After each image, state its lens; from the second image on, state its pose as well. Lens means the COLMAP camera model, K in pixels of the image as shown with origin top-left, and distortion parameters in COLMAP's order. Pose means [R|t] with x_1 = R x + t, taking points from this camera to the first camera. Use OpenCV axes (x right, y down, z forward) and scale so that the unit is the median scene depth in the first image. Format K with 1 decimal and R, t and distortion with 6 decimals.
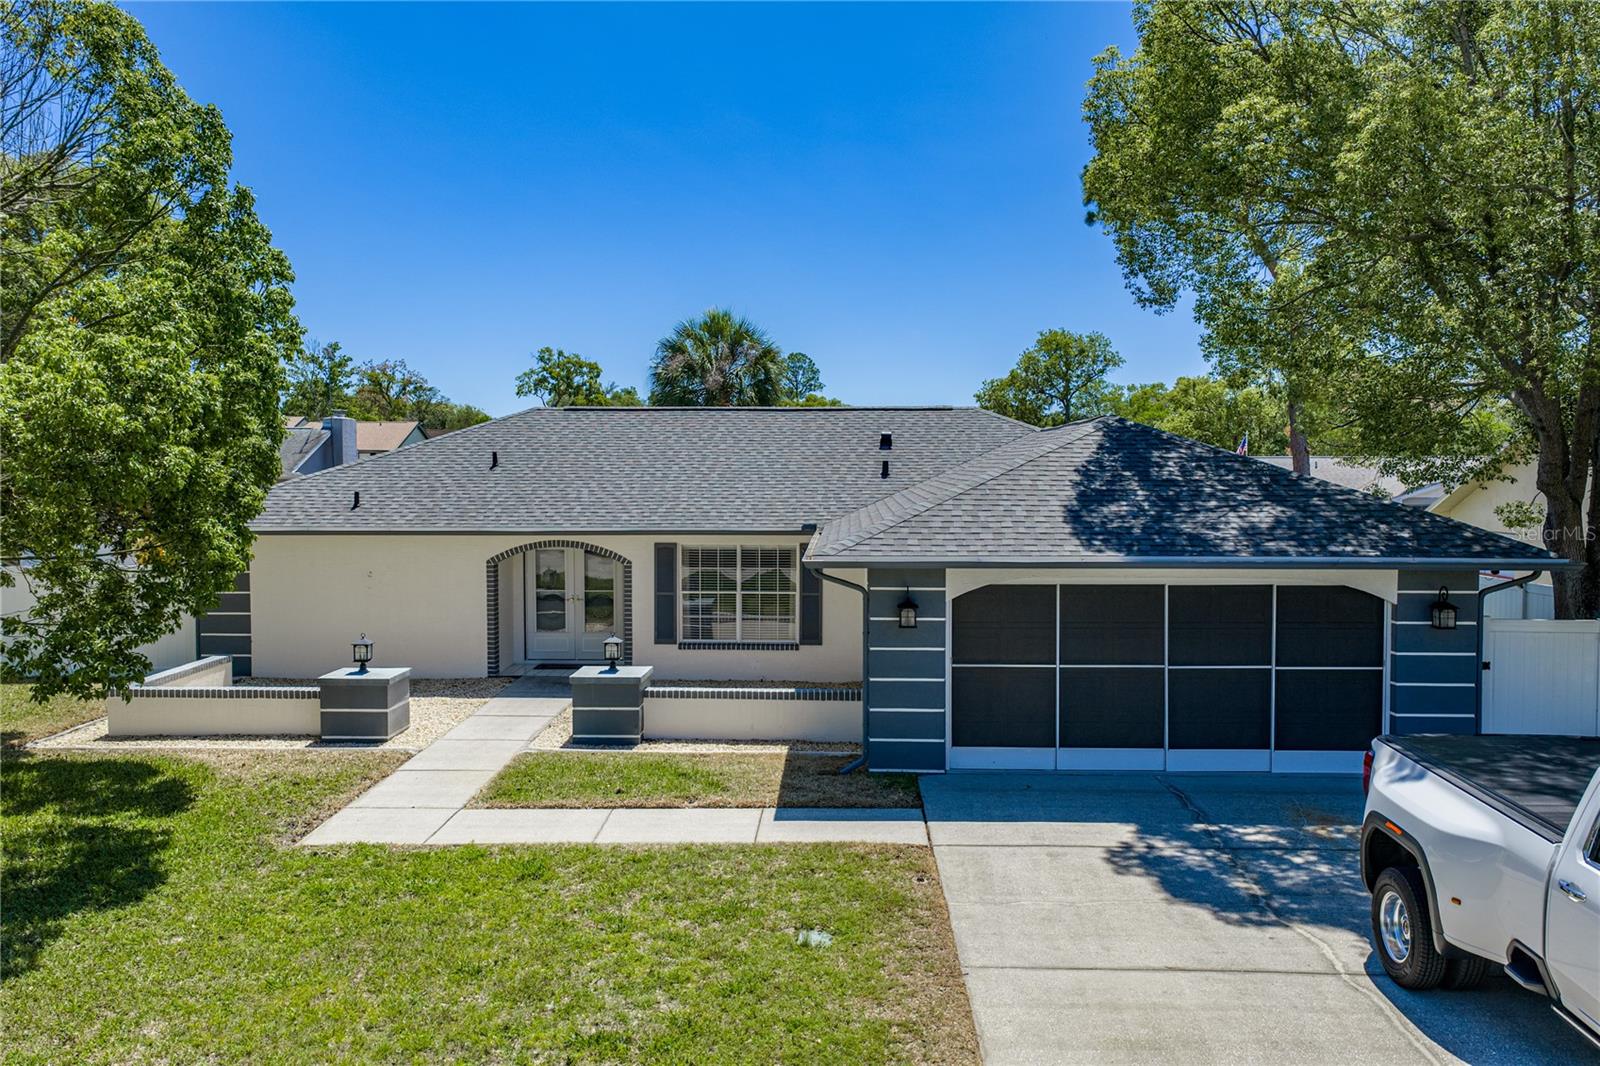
lens RADIAL K [[1325.6, 0, 802.1], [0, 1325.6, 537.2], [0, 0, 1]] dist [0.031539, -0.010060]
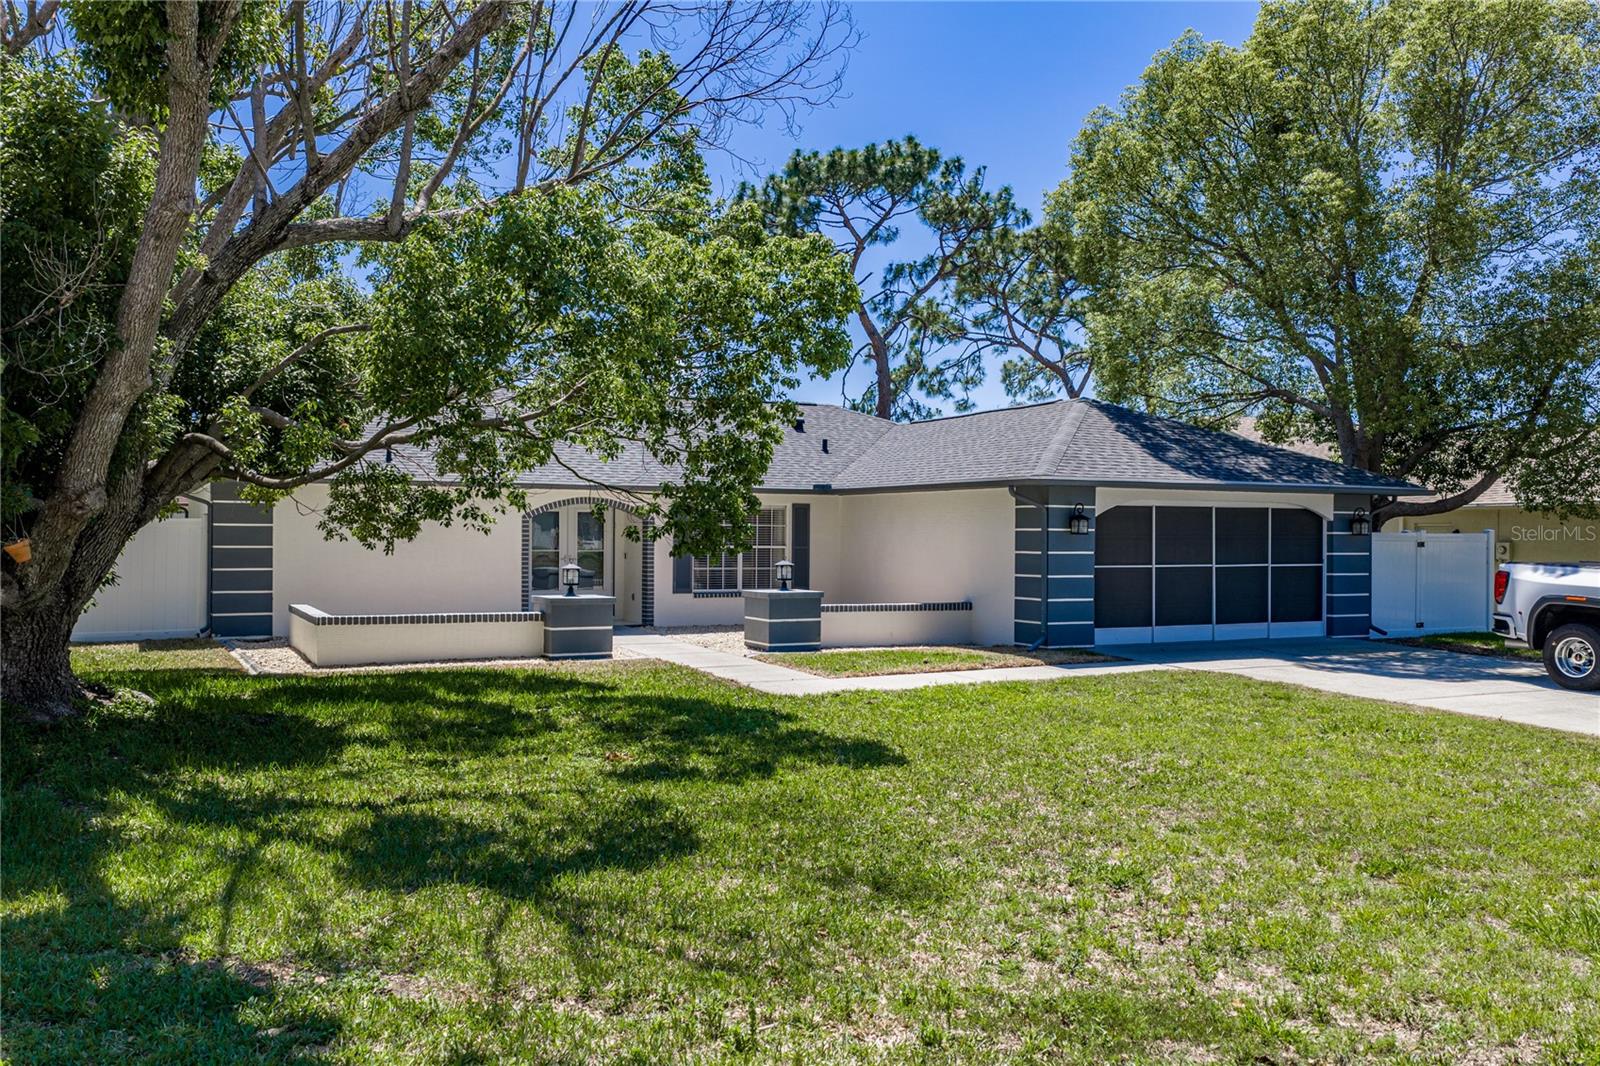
lens RADIAL K [[1325.6, 0, 802.1], [0, 1325.6, 537.2], [0, 0, 1]] dist [0.031539, -0.010060]
pose [[0.873169, 0.004952, 0.487393, -0.792782], [0.018220, 0.998918, -0.042792, 0.119741], [-0.487077, 0.046245, 0.872134, -0.017851]]
